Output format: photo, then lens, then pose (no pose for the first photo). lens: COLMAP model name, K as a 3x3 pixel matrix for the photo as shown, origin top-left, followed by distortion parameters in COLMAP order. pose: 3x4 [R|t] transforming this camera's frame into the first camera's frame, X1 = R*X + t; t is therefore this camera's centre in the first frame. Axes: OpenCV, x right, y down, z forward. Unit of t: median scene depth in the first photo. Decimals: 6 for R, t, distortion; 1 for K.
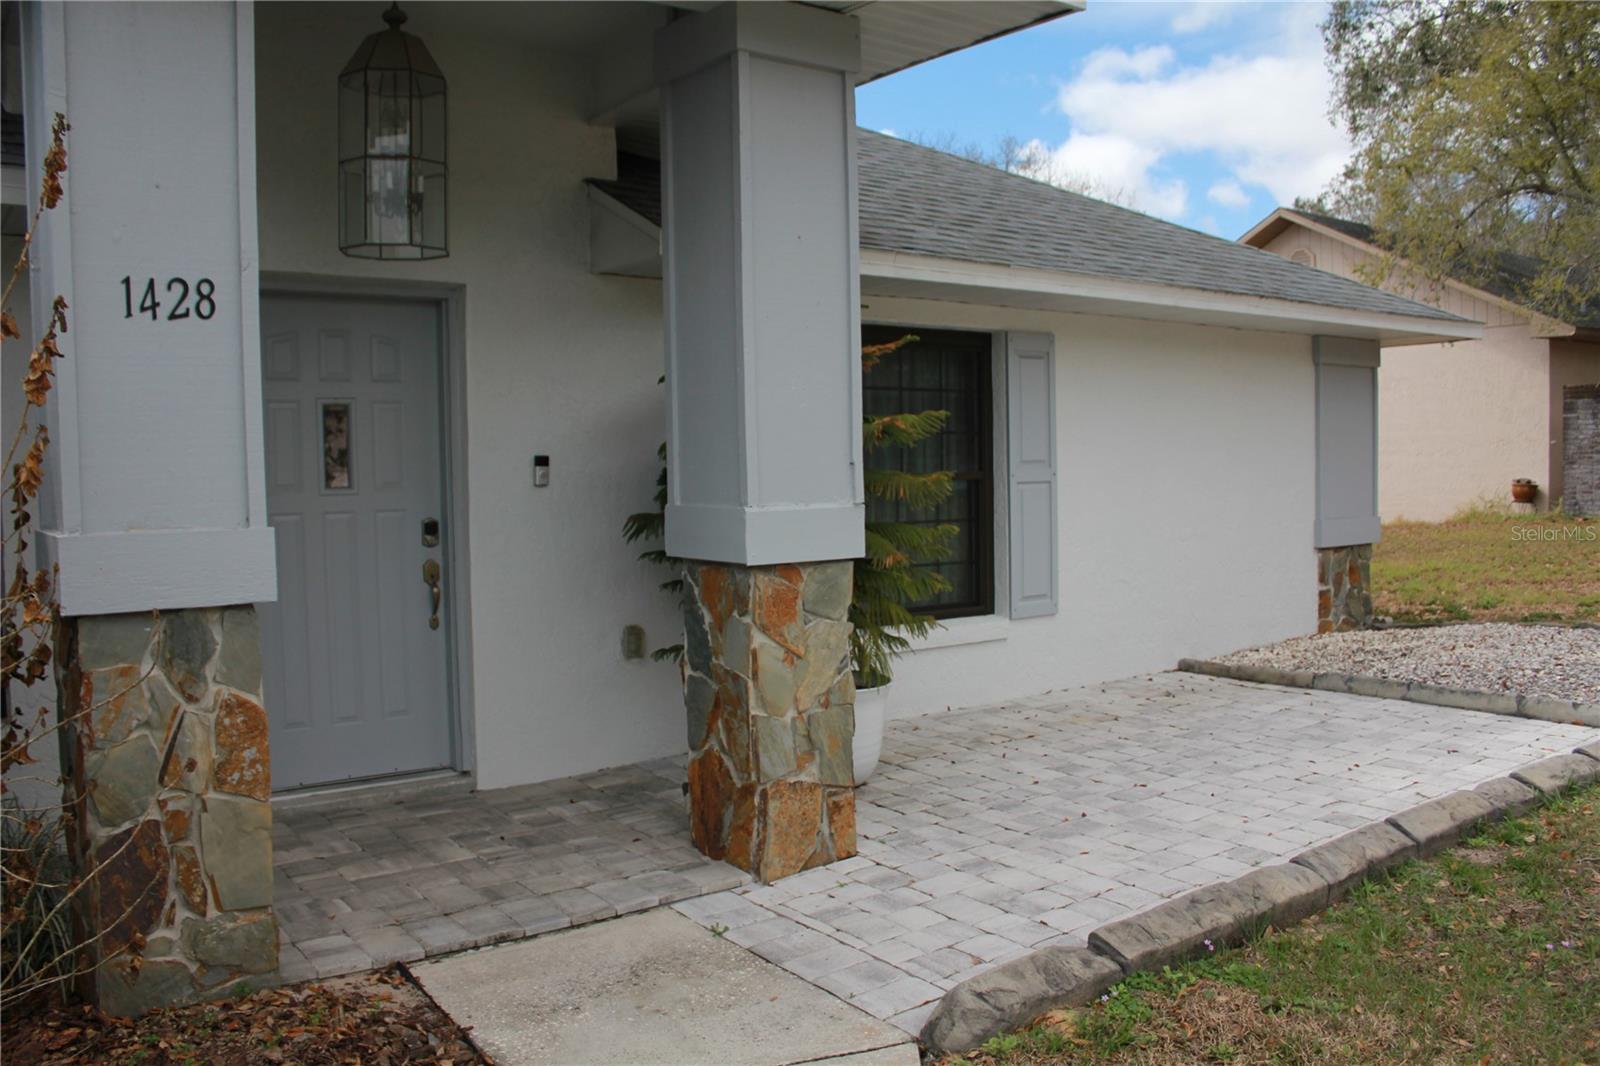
lens RADIAL K [[1320.1, 0, 800.0], [0, 1320.1, 533.0], [0, 0, 1]] dist [-0.166352, 0.140041]
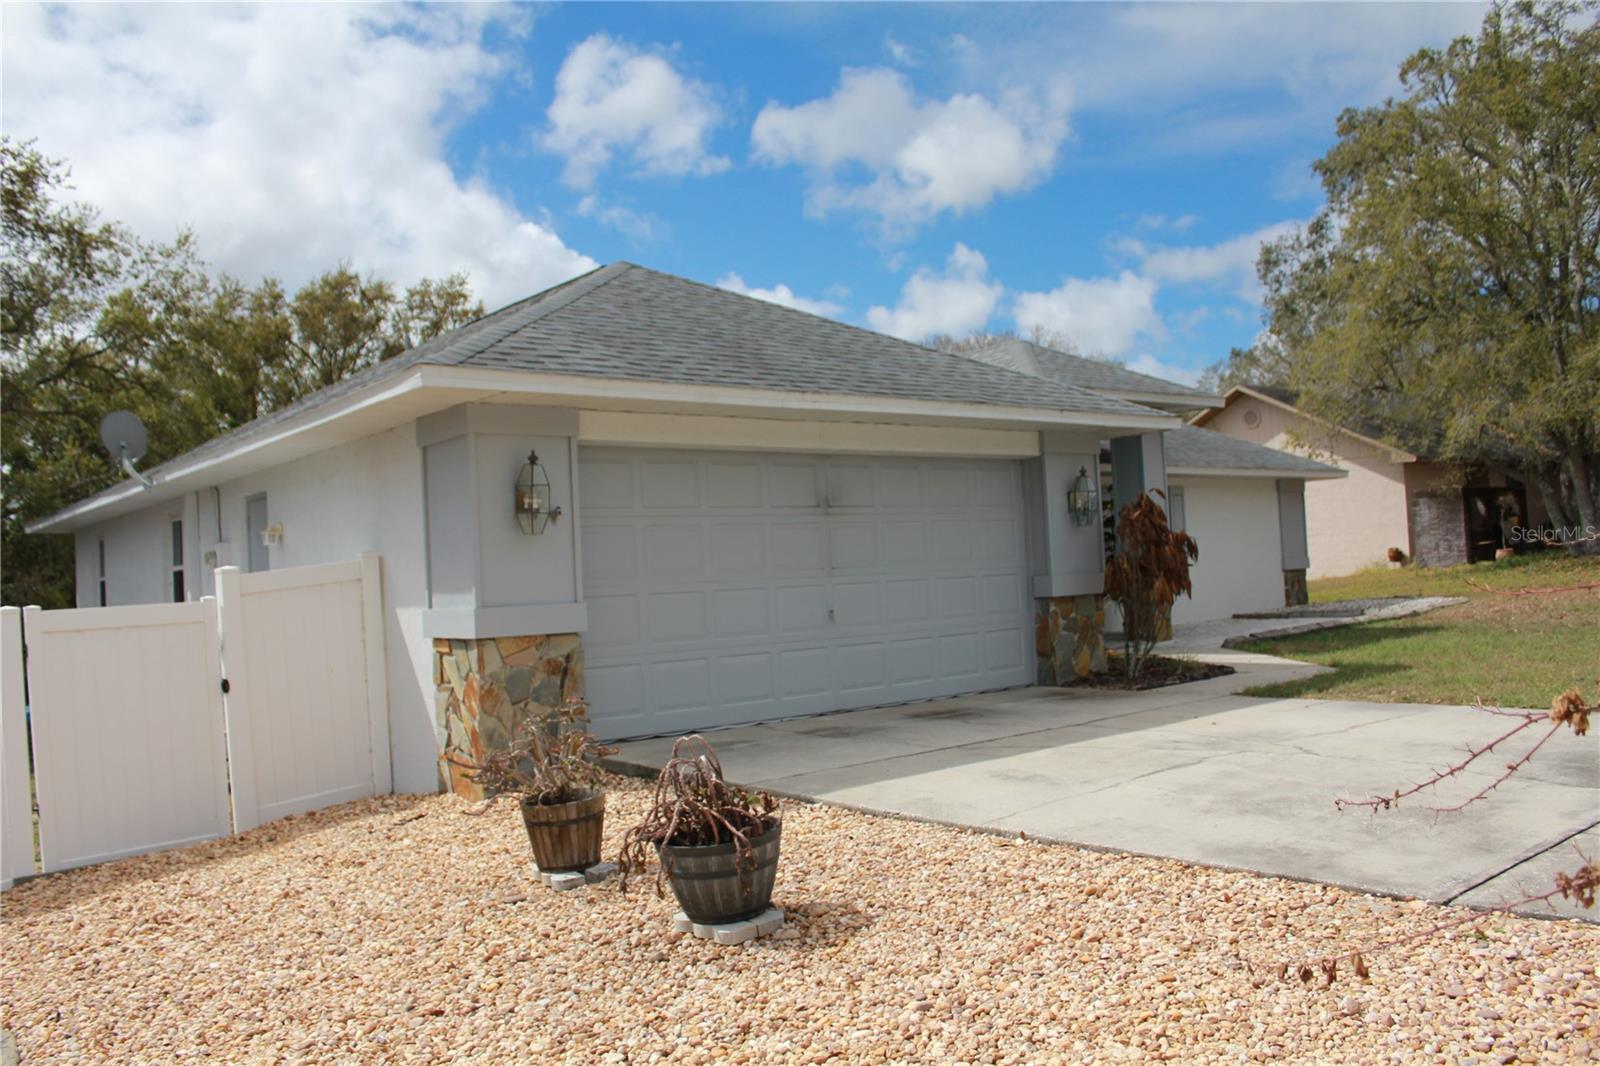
lens RADIAL K [[1320.1, 0, 800.0], [0, 1320.1, 533.0], [0, 0, 1]] dist [-0.166352, 0.140041]
pose [[0.998282, -0.030811, 0.049830, -0.588261], [0.035066, 0.995599, -0.086907, 0.116941], [-0.046933, 0.088505, 0.994969, -1.296194]]
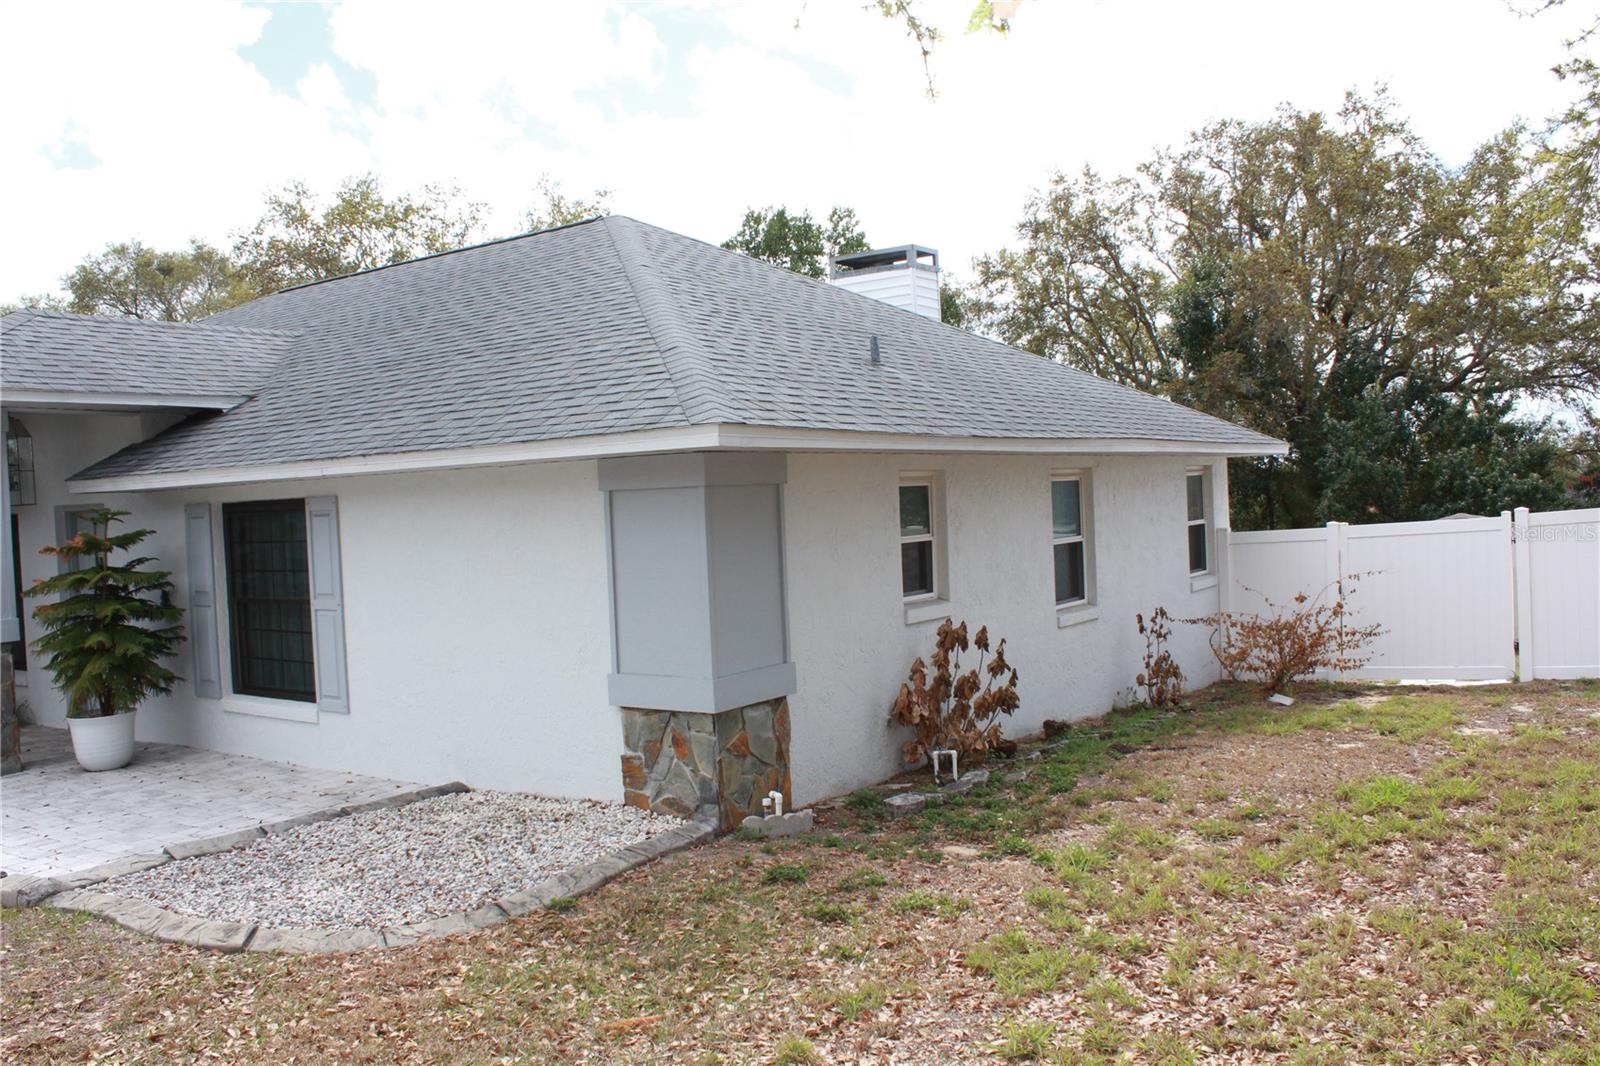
lens RADIAL K [[1320.1, 0, 800.0], [0, 1320.1, 533.0], [0, 0, 1]] dist [-0.166352, 0.140041]
pose [[0.326213, 0.034315, -0.944673, 1.249401], [-0.011687, 0.999411, 0.032267, -0.130298], [0.945224, 0.000515, 0.326422, 0.829639]]
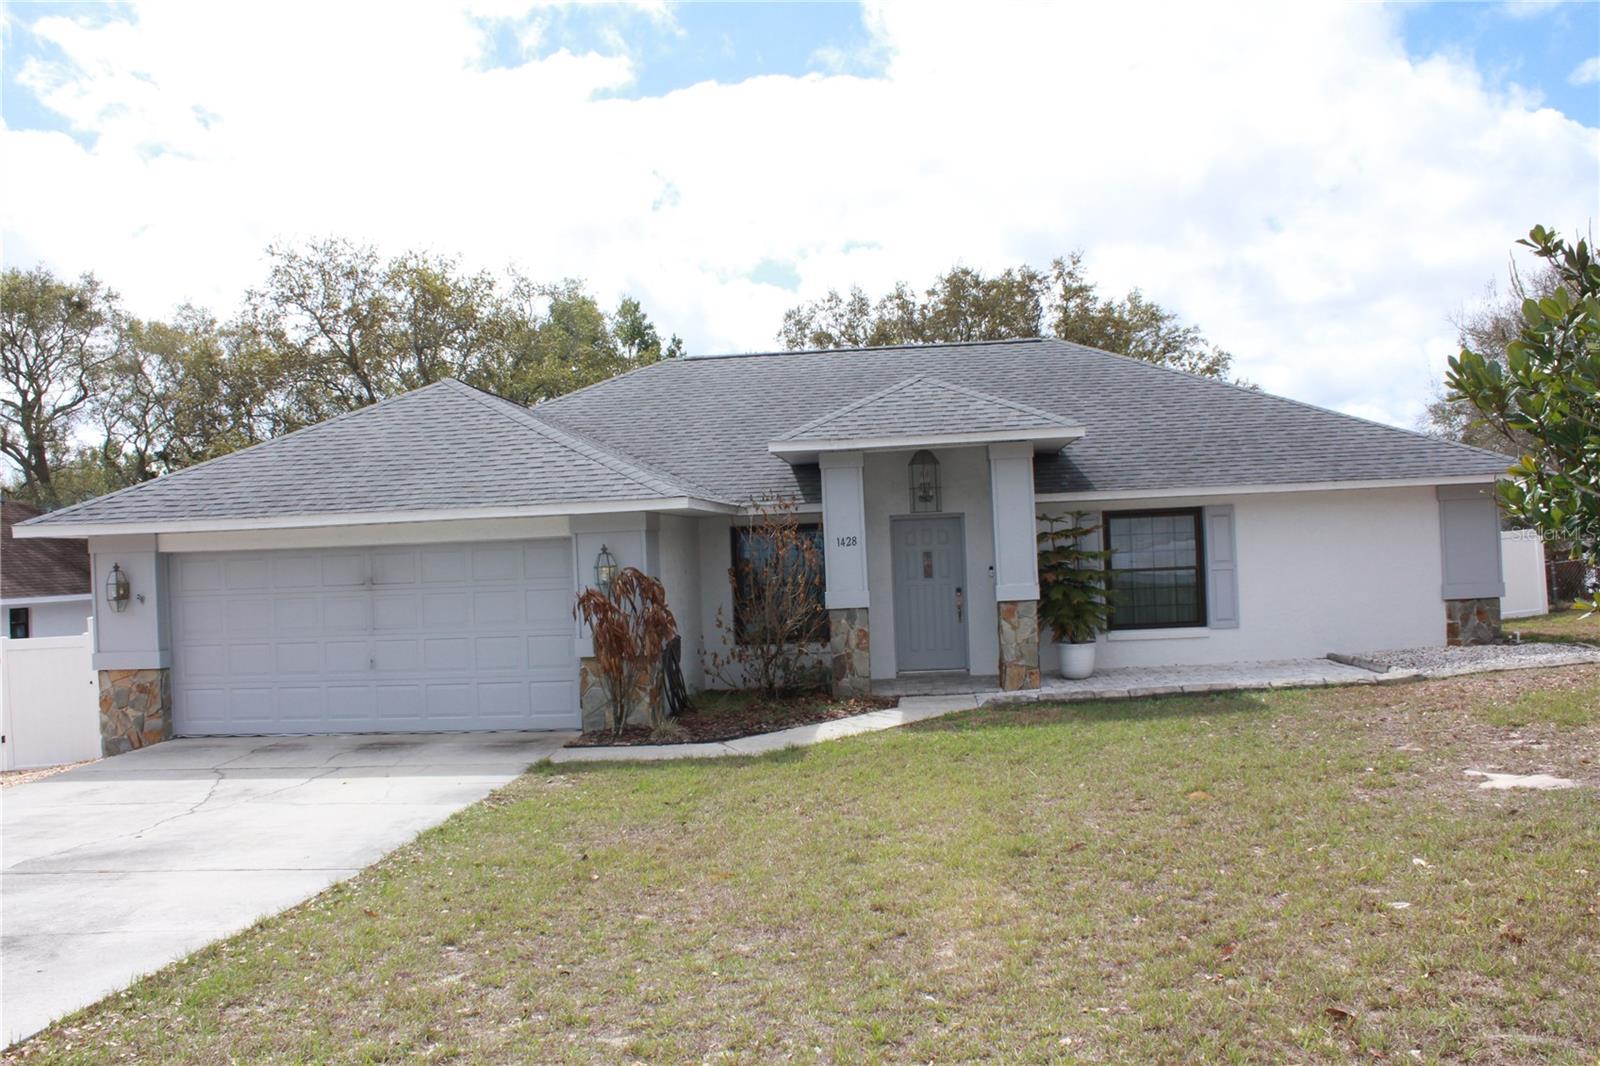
lens RADIAL K [[1357.2, 0, 800.0], [0, 1357.2, 533.0], [0, 0, 1]] dist [-0.178675, 0.167680]
pose [[0.746286, -0.022888, -0.665232, 0.960089], [-0.003757, 0.999248, -0.038595, -0.007955], [0.665615, 0.031302, 0.745639, -1.006924]]
